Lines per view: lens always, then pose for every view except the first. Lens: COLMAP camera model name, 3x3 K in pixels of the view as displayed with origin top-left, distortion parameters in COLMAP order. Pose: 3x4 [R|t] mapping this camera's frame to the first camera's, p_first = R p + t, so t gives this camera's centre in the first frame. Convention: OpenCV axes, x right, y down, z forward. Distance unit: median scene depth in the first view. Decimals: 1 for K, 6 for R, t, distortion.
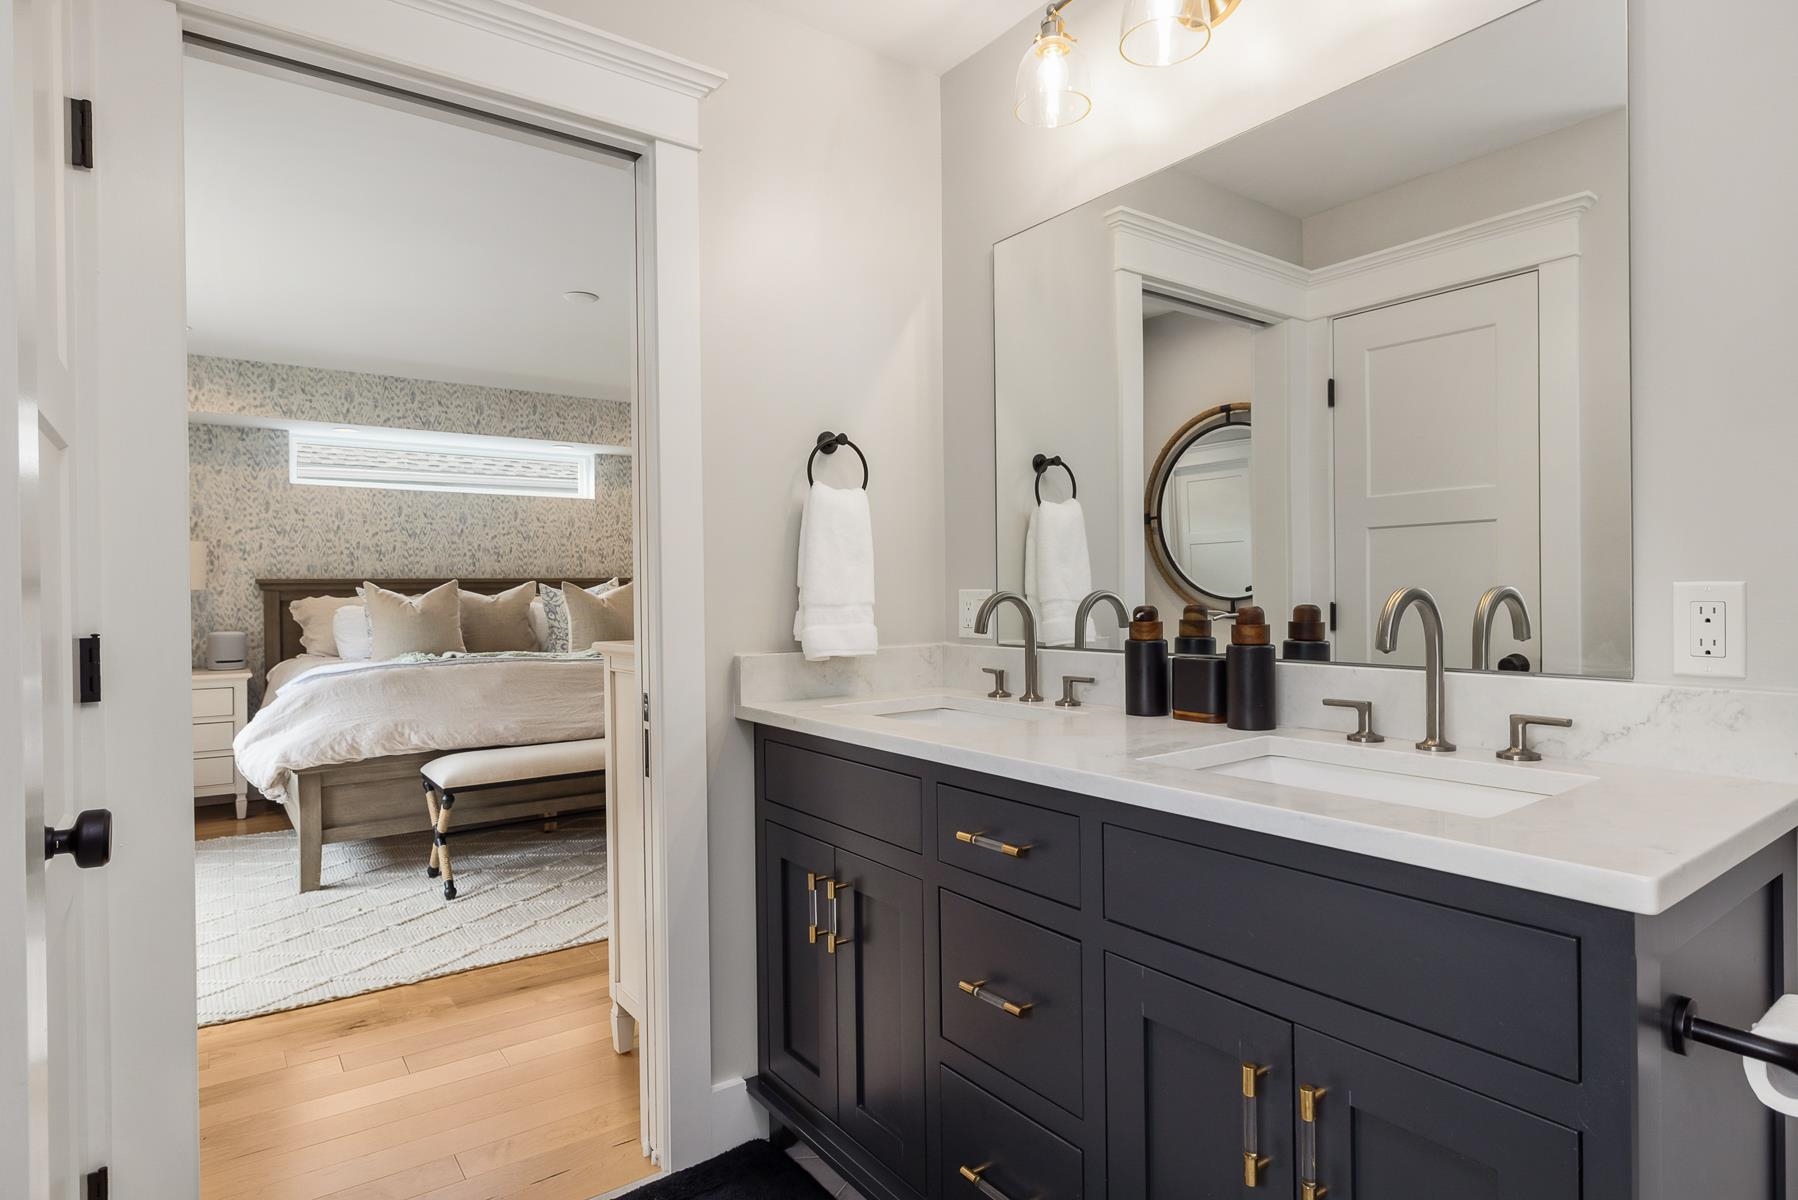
lens RADIAL K [[964.0, 0, 908.1], [0, 964.0, 596.1], [0, 0, 1]] dist [-0.012336, 0.000025]
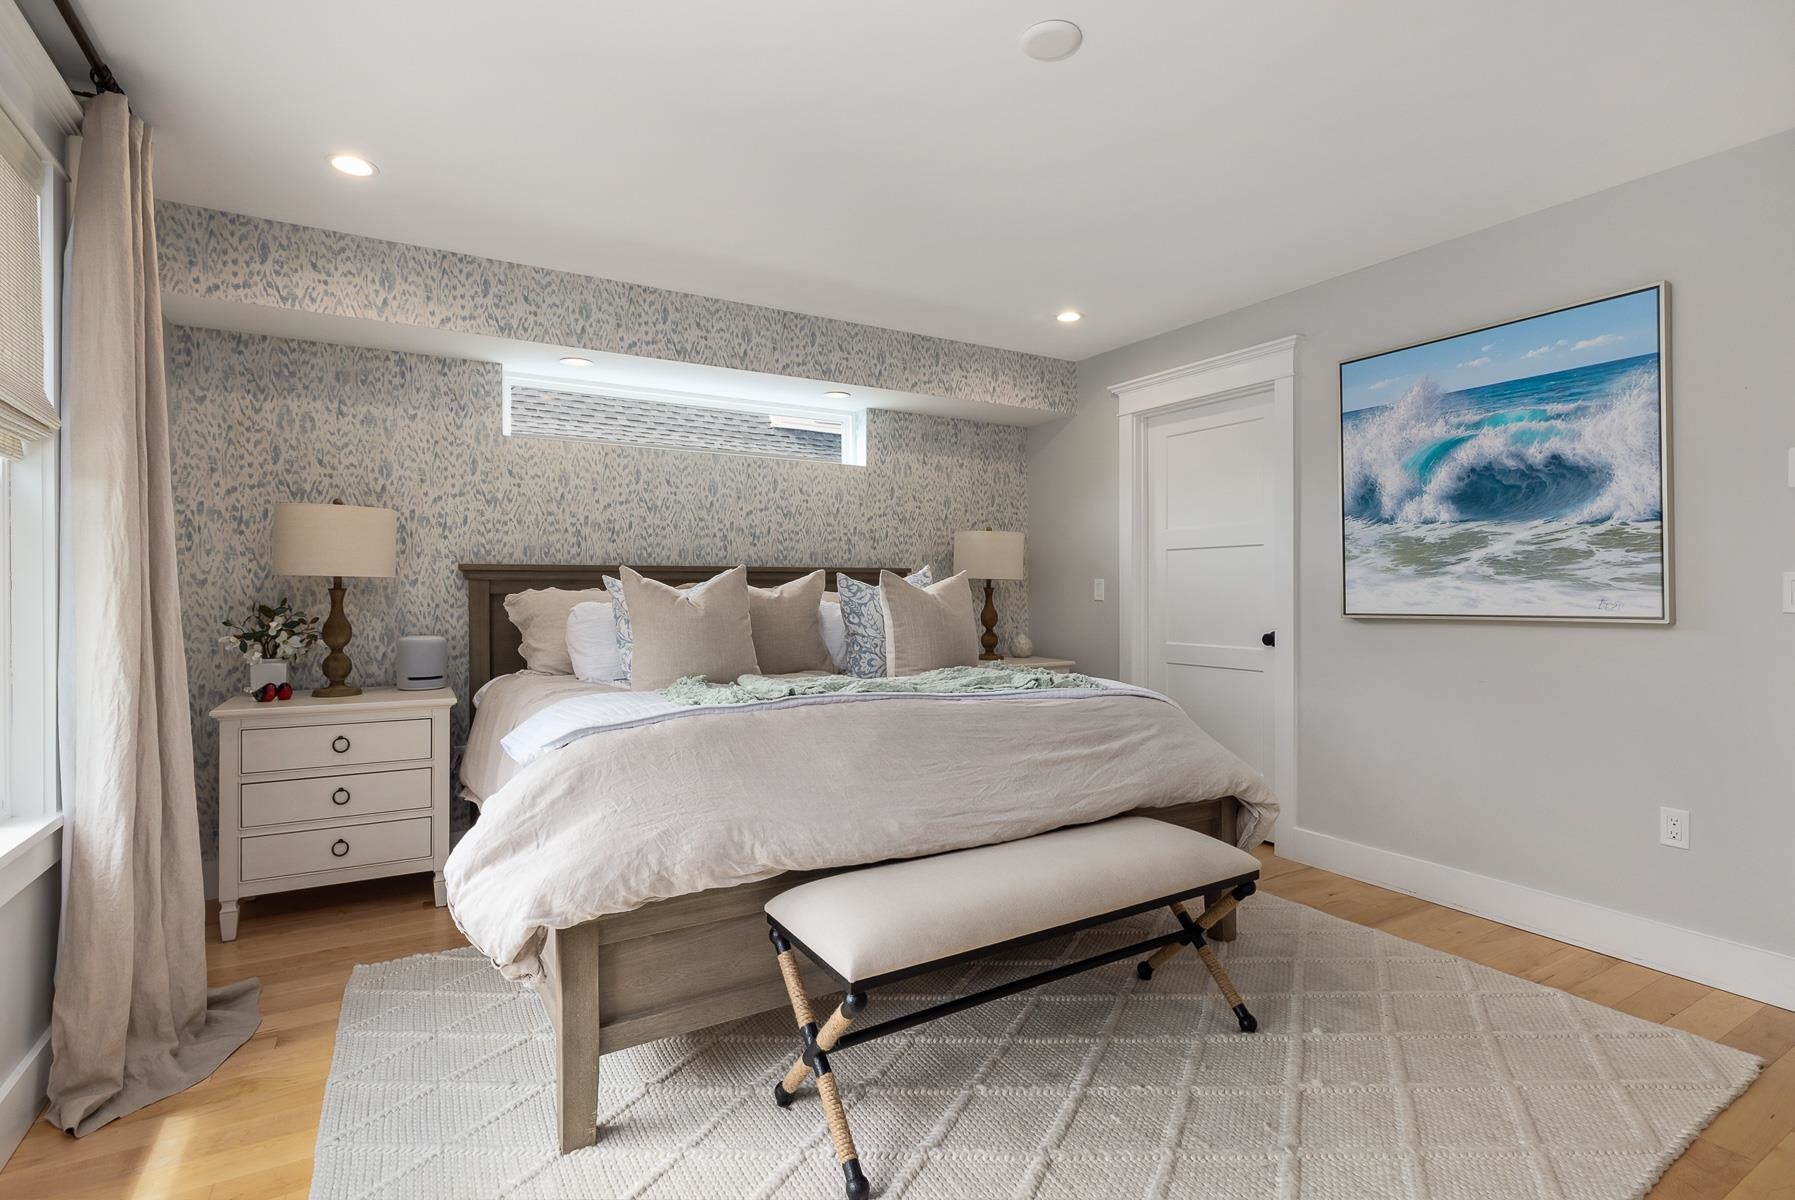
lens RADIAL K [[860.0, 0, 895.2], [0, 860.0, 595.7], [0, 0, 1]] dist [-0.014329, -0.000183]
pose [[0.994661, 0.009737, -0.102740, -0.296503], [-0.009456, 0.999950, 0.003218, 0.001367], [0.102766, -0.002229, 0.994703, 0.402995]]
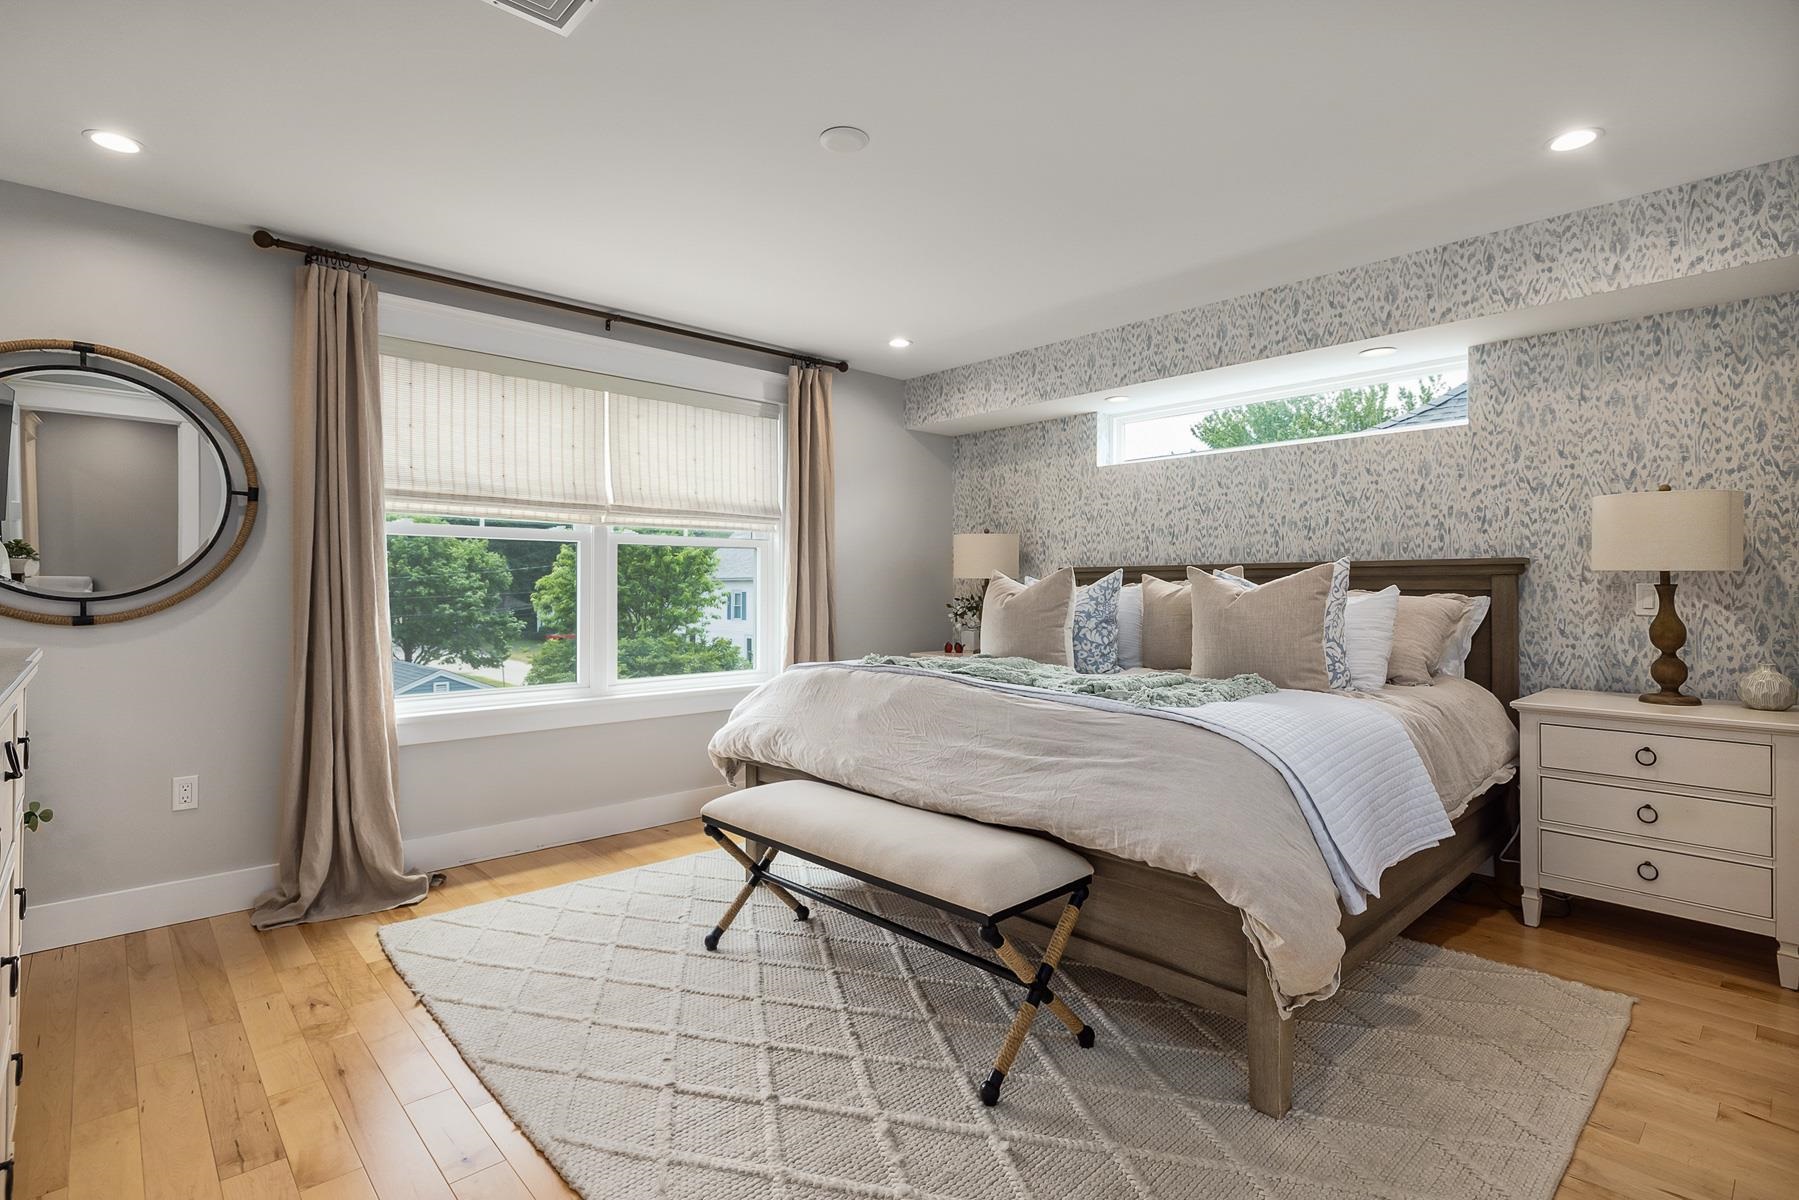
lens RADIAL K [[862.0, 0, 905.3], [0, 862.0, 593.6], [0, 0, 1]] dist [-0.014329, -0.000183]
pose [[0.114055, 0.018344, -0.993305, 0.201756], [-0.005915, 0.999824, 0.017785, -0.006281], [0.993457, 0.003847, 0.114144, 0.772201]]
